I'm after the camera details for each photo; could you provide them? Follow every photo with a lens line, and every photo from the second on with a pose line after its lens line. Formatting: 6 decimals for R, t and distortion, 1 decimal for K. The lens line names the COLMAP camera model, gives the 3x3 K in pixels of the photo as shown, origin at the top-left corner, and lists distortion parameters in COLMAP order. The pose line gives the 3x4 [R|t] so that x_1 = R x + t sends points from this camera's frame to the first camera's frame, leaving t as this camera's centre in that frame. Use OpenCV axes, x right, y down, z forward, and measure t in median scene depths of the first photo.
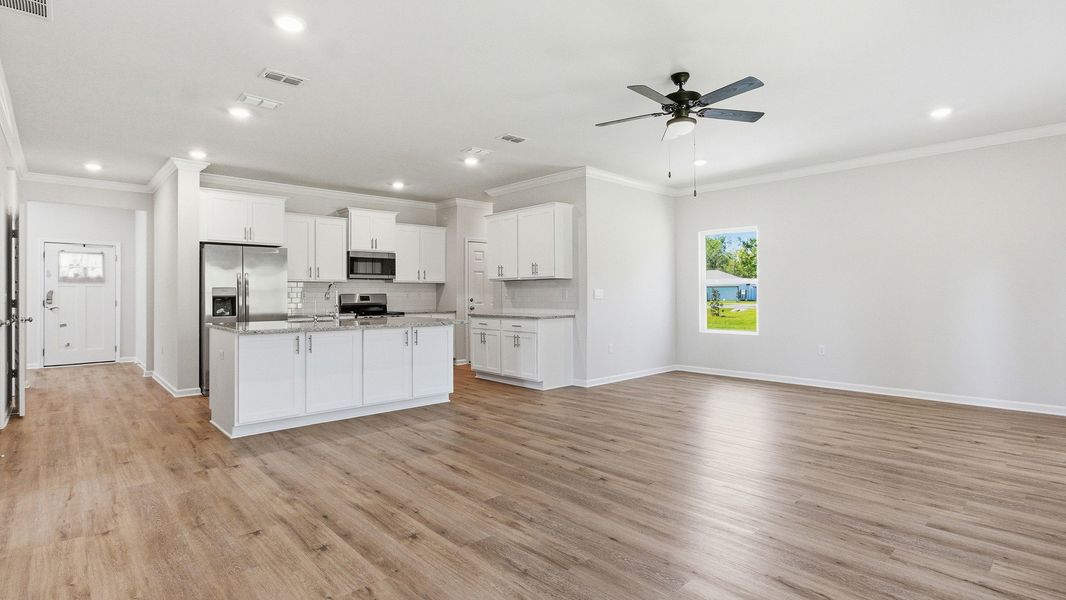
lens RADIAL K [[510.7, 0, 534.4], [0, 510.7, 285.4], [0, 0, 1]] dist [-0.013767, -0.000543]
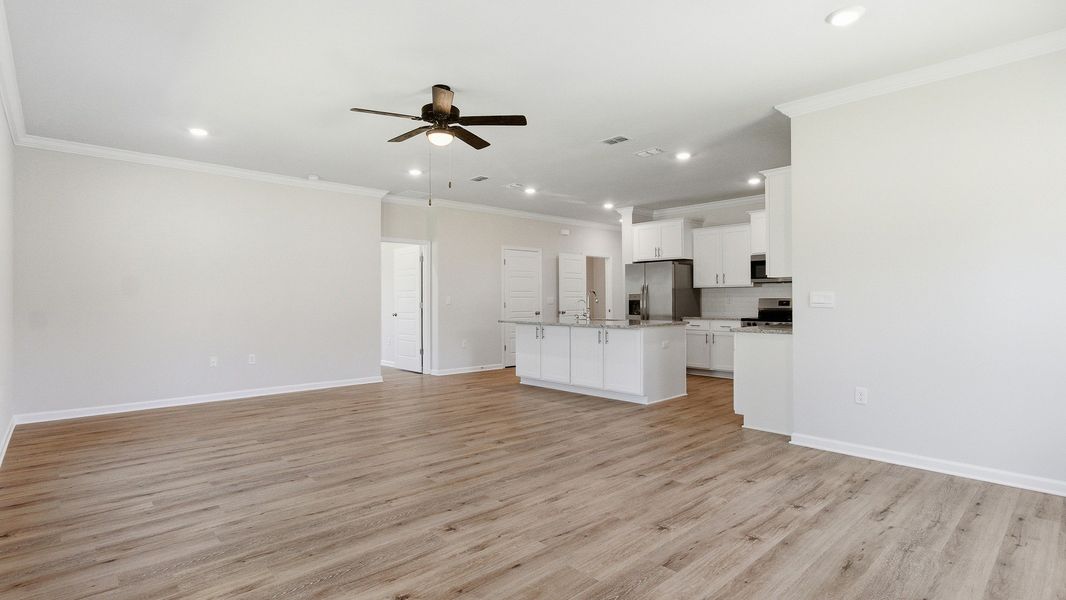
lens RADIAL K [[515.4, 0, 528.6], [0, 515.4, 302.7], [0, 0, 1]] dist [-0.016859, 0.000313]
pose [[0.004426, 0.011450, -0.999925, 1.403232], [0.018488, 0.999763, 0.011530, 0.011181], [0.999819, -0.018537, 0.004213, 1.240527]]
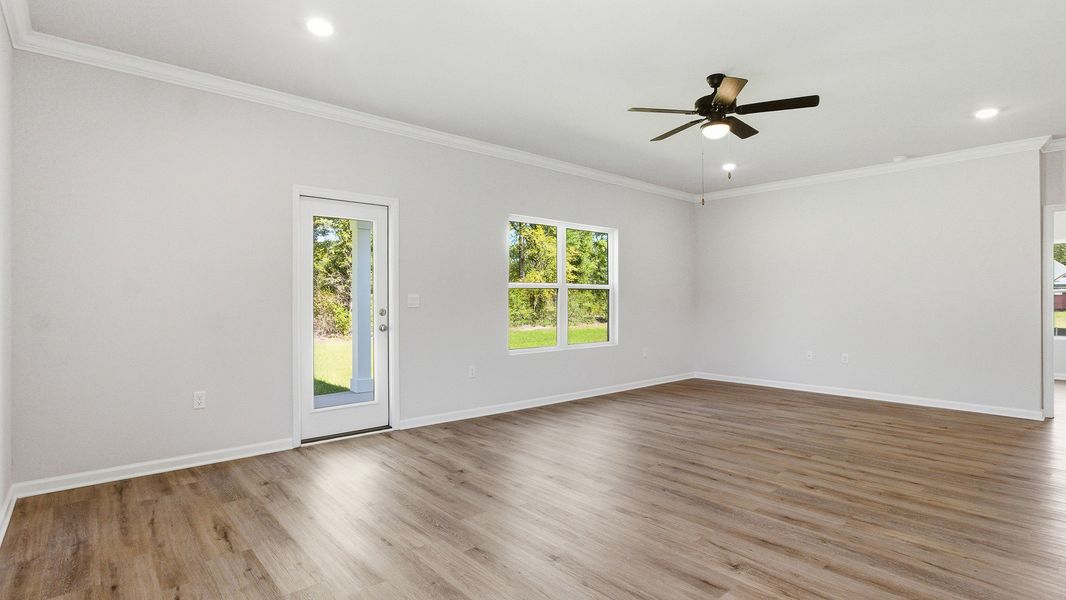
lens RADIAL K [[515.4, 0, 528.6], [0, 515.4, 302.7], [0, 0, 1]] dist [-0.016859, 0.000313]
pose [[-0.999574, 0.008475, 0.027936, 0.660483], [0.008110, 0.999880, -0.013164, 0.031706], [-0.028044, -0.012932, -0.999523, 2.111703]]
